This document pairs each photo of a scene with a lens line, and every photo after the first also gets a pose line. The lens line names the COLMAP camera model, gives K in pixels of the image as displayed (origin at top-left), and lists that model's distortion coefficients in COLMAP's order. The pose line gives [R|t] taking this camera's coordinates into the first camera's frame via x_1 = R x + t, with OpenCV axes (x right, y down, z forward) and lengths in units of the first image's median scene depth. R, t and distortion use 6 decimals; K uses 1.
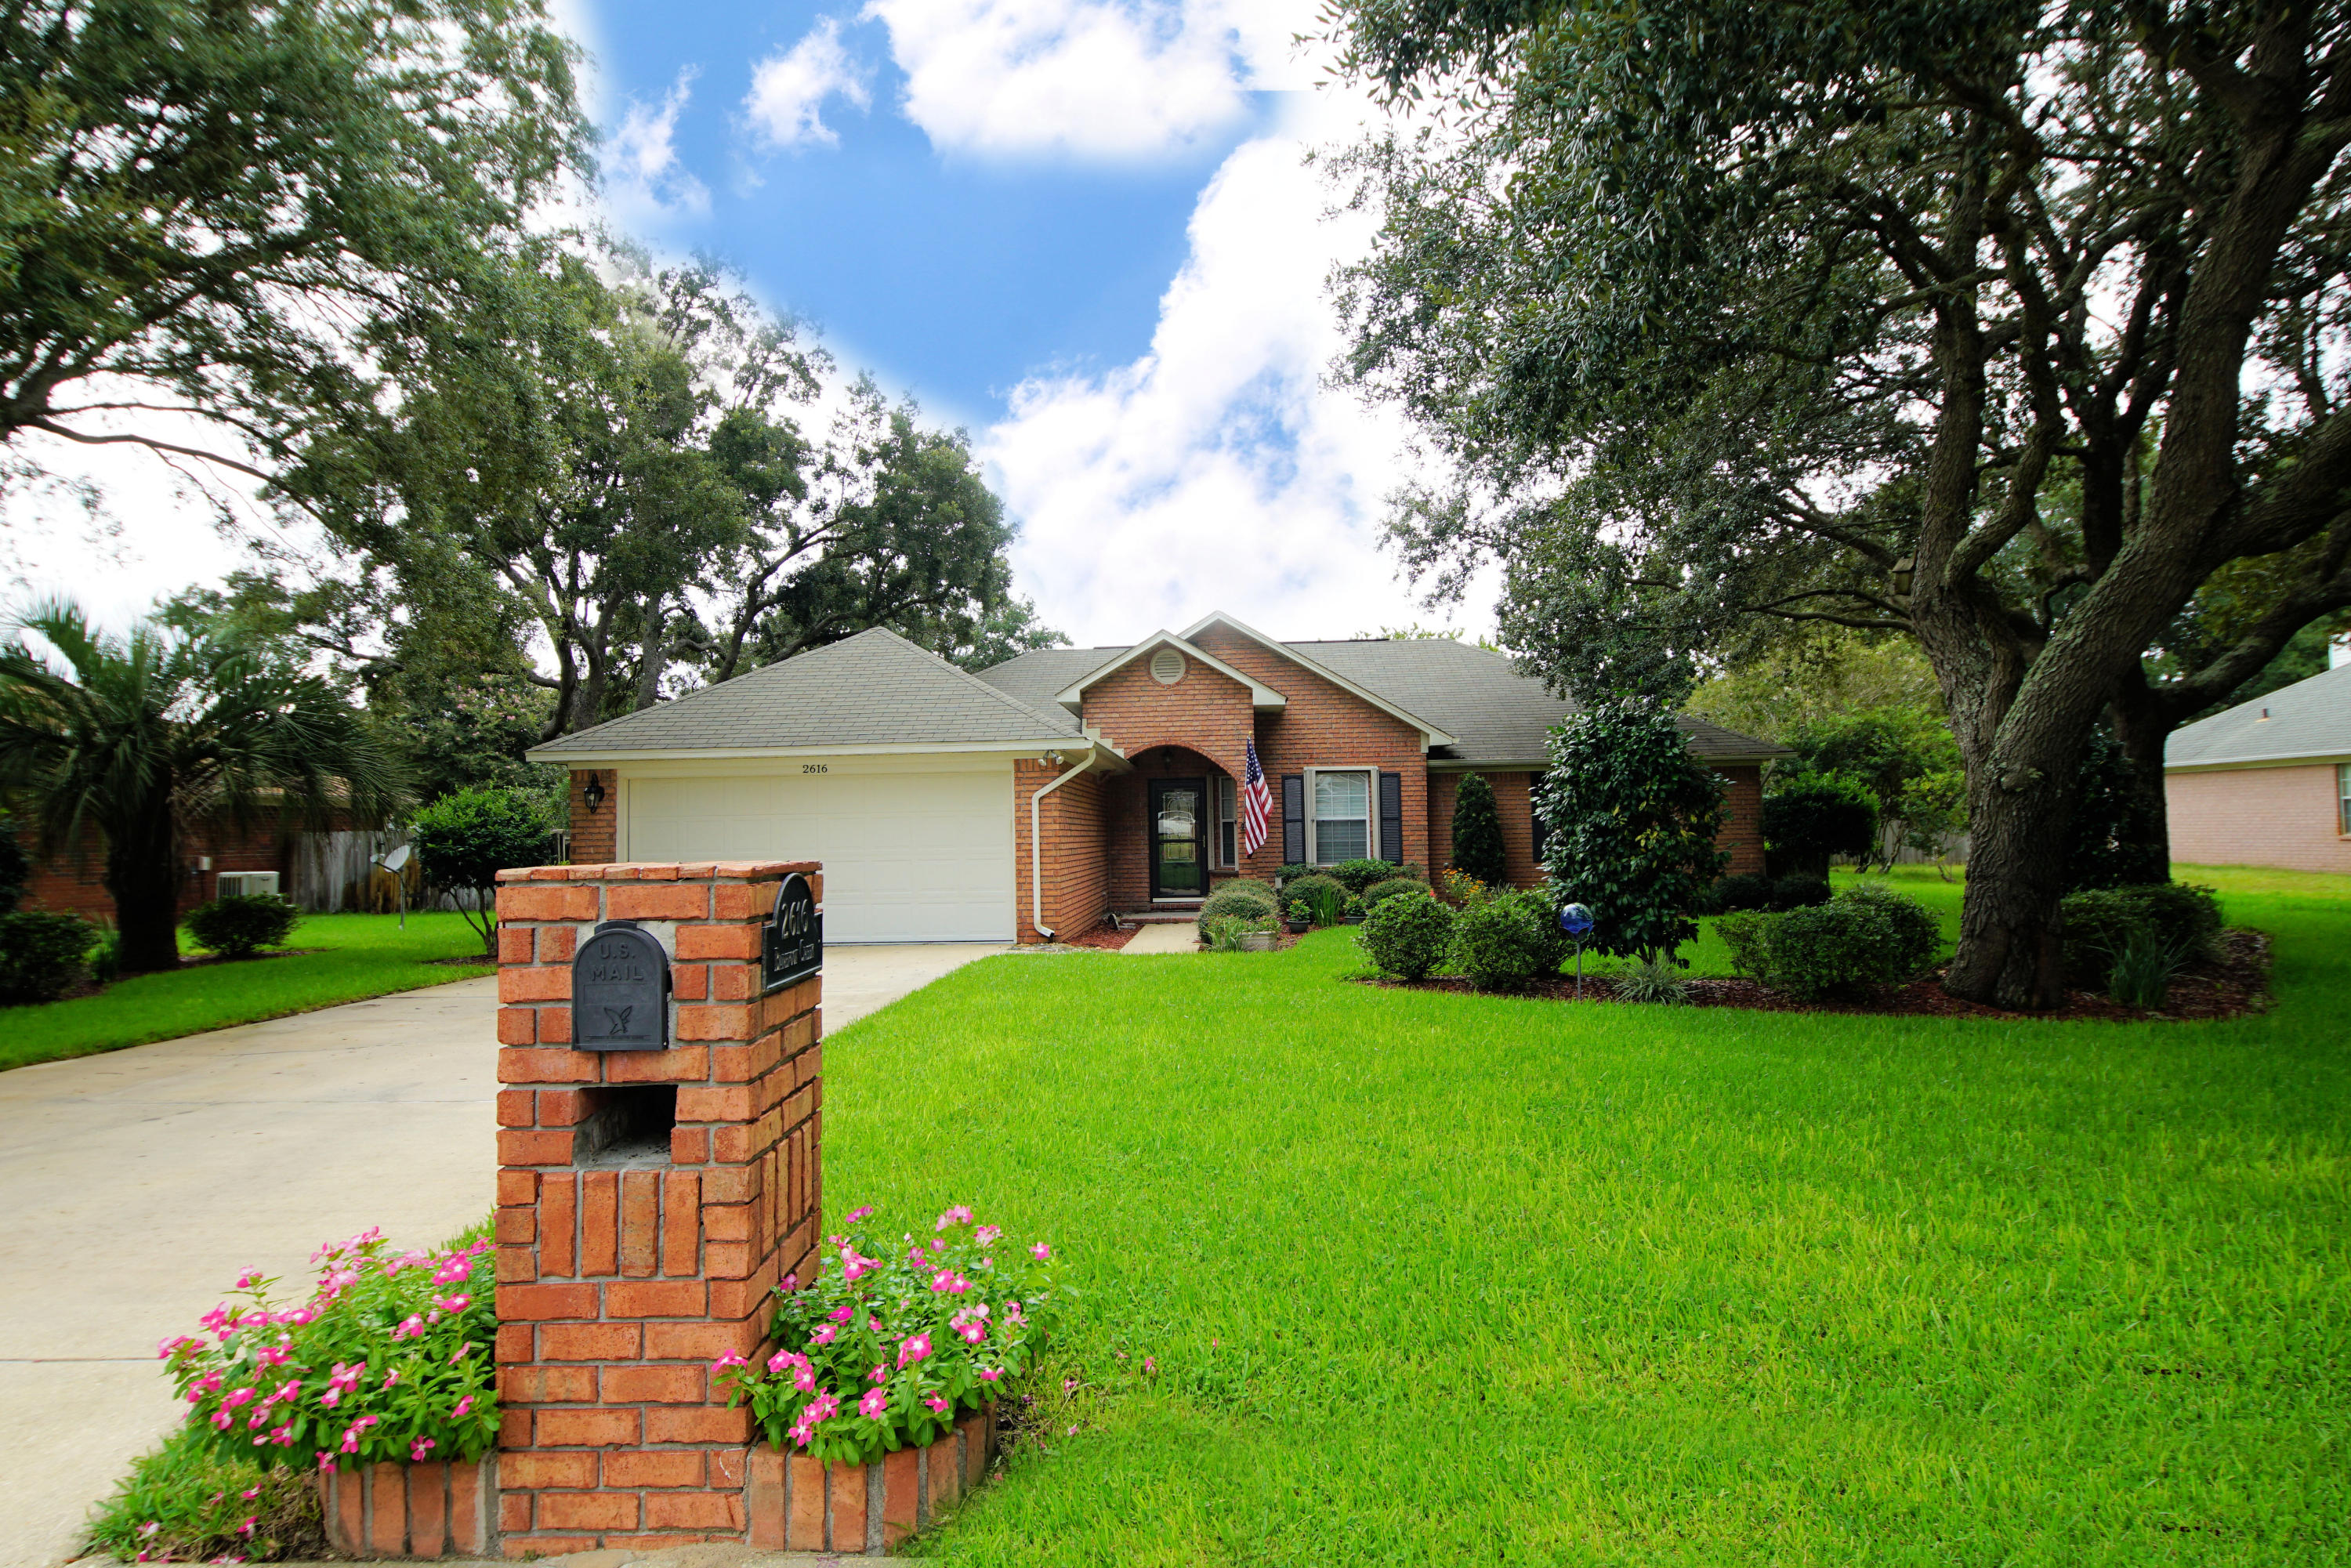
lens RADIAL K [[1255.0, 0, 1181.5], [0, 1255.0, 772.6], [0, 0, 1]] dist [0.026688, -0.029428]
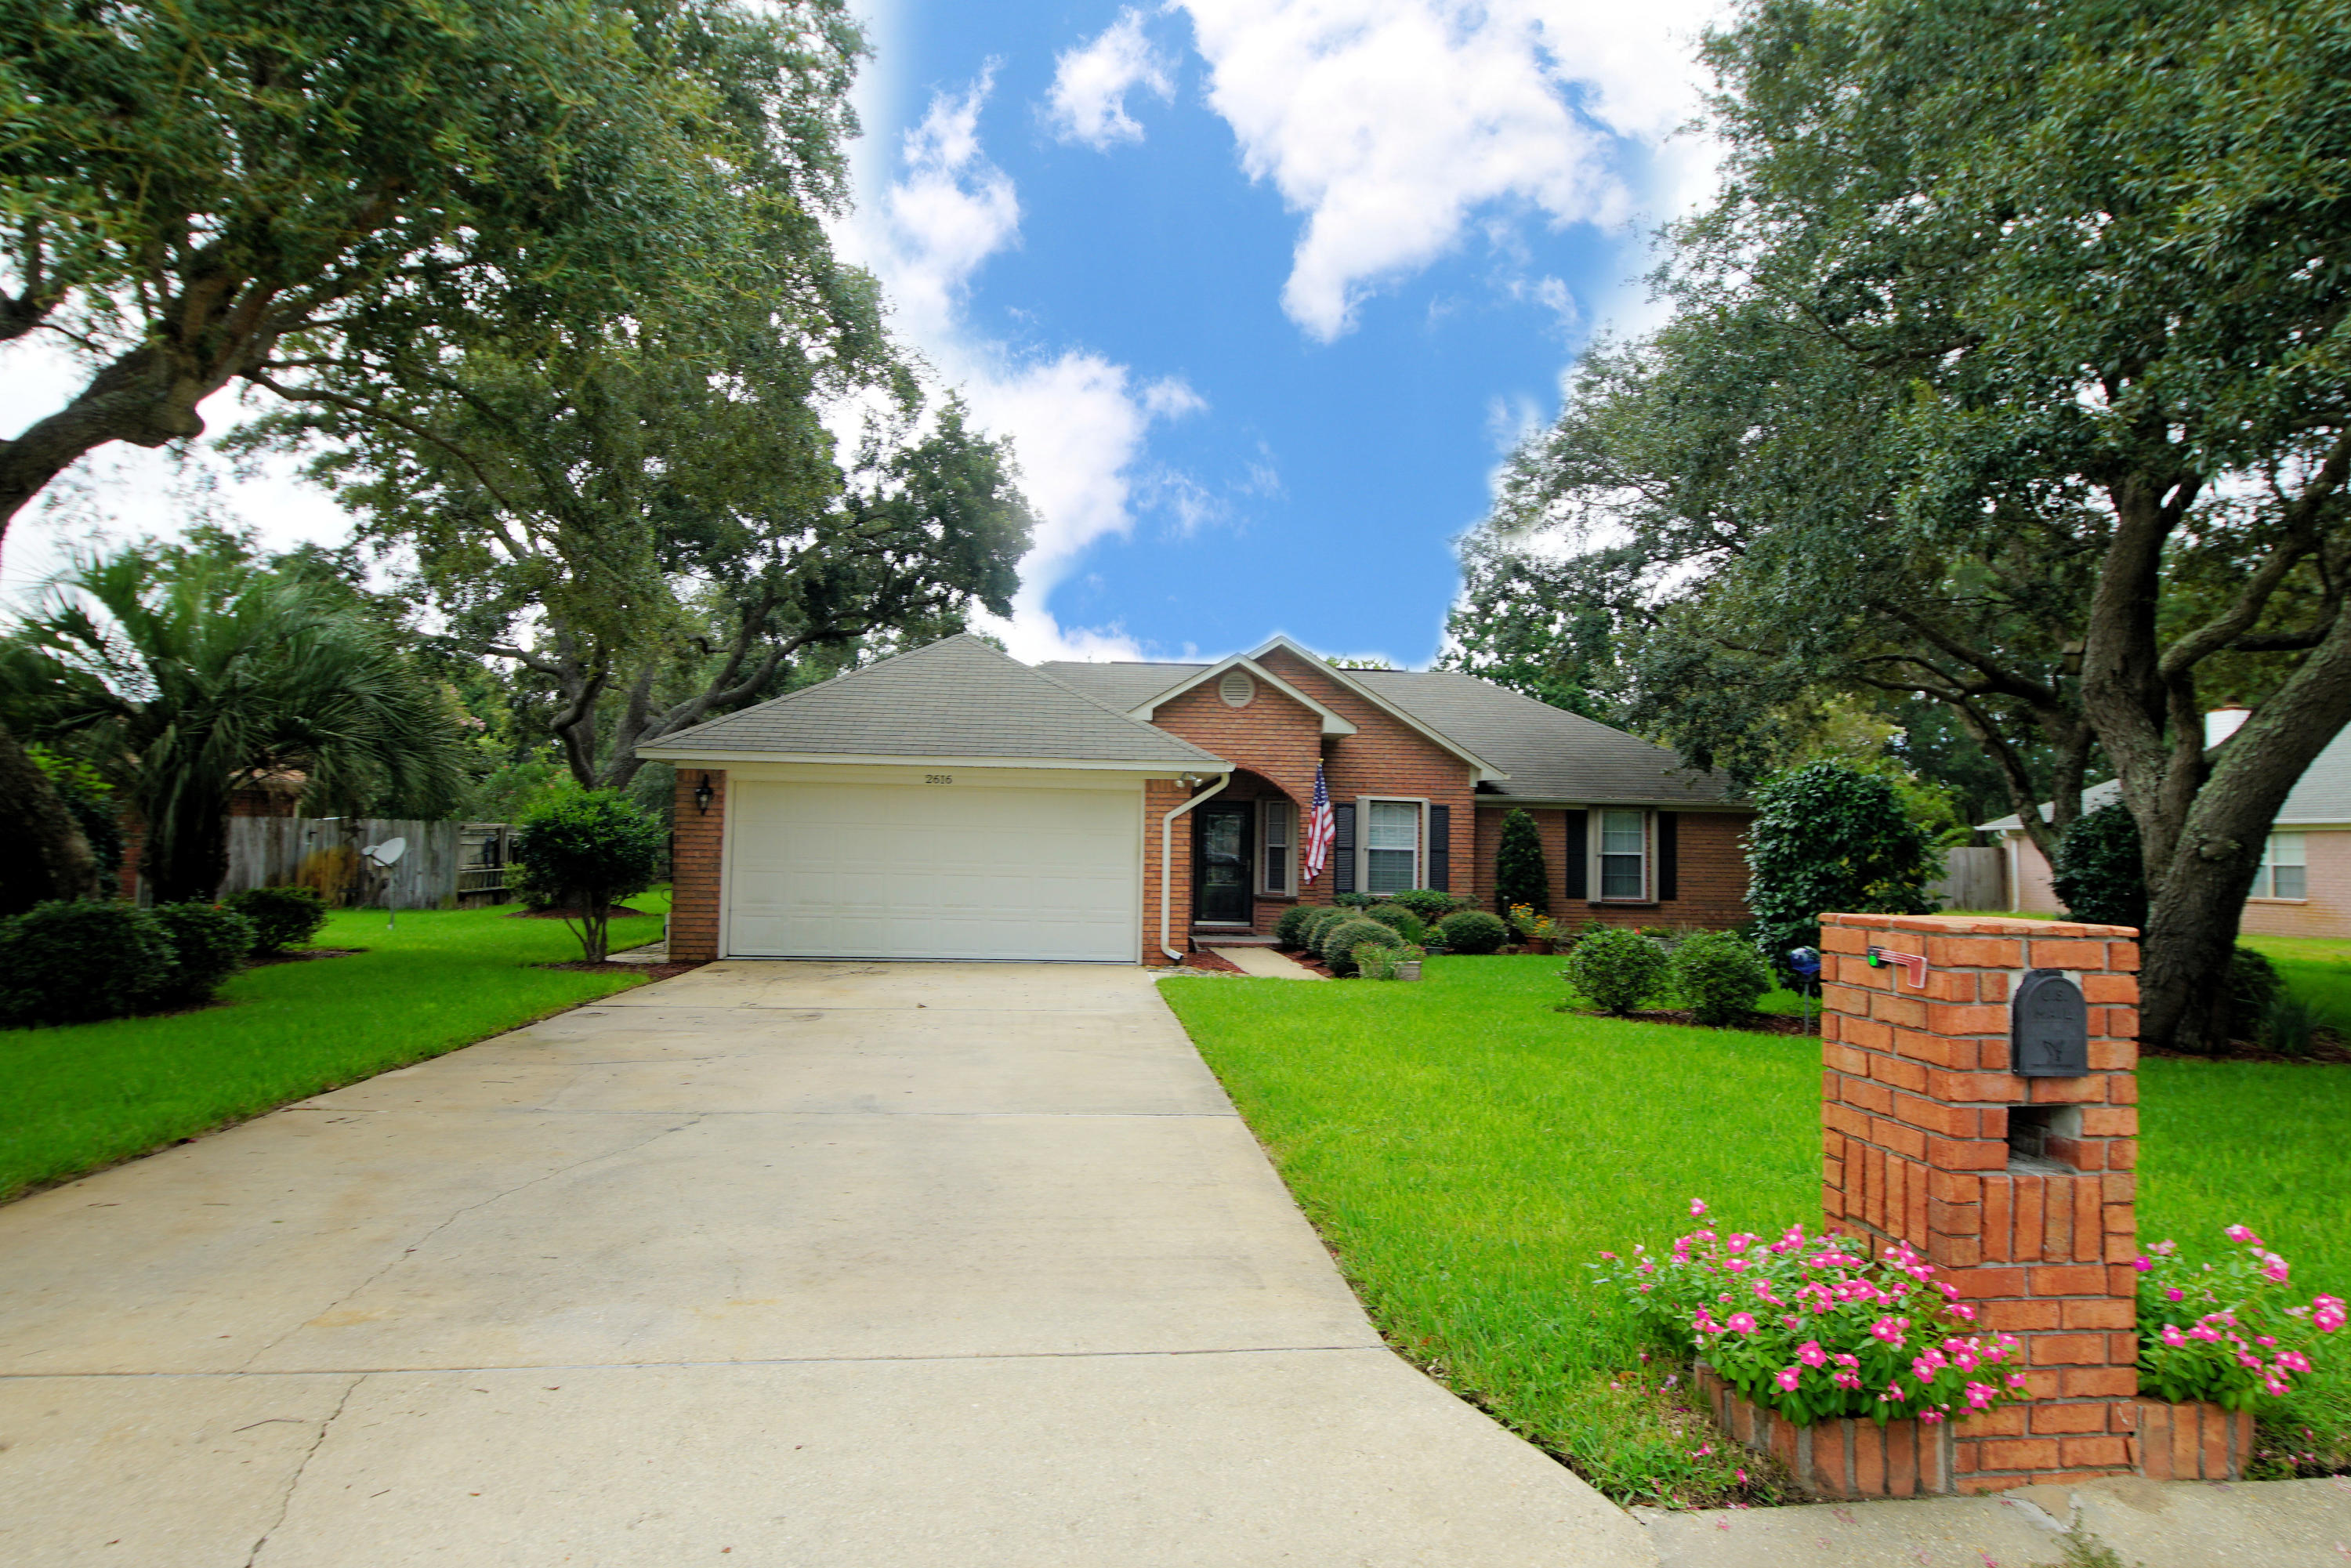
lens RADIAL K [[1301.8, 0, 1172.7], [0, 1301.8, 791.7], [0, 0, 1]] dist [0.002182, -0.006864]
pose [[0.990934, 0.045139, 0.126540, -0.244817], [-0.045627, 0.998958, 0.000958, -0.002740], [-0.126365, -0.006723, 0.991961, -0.022514]]
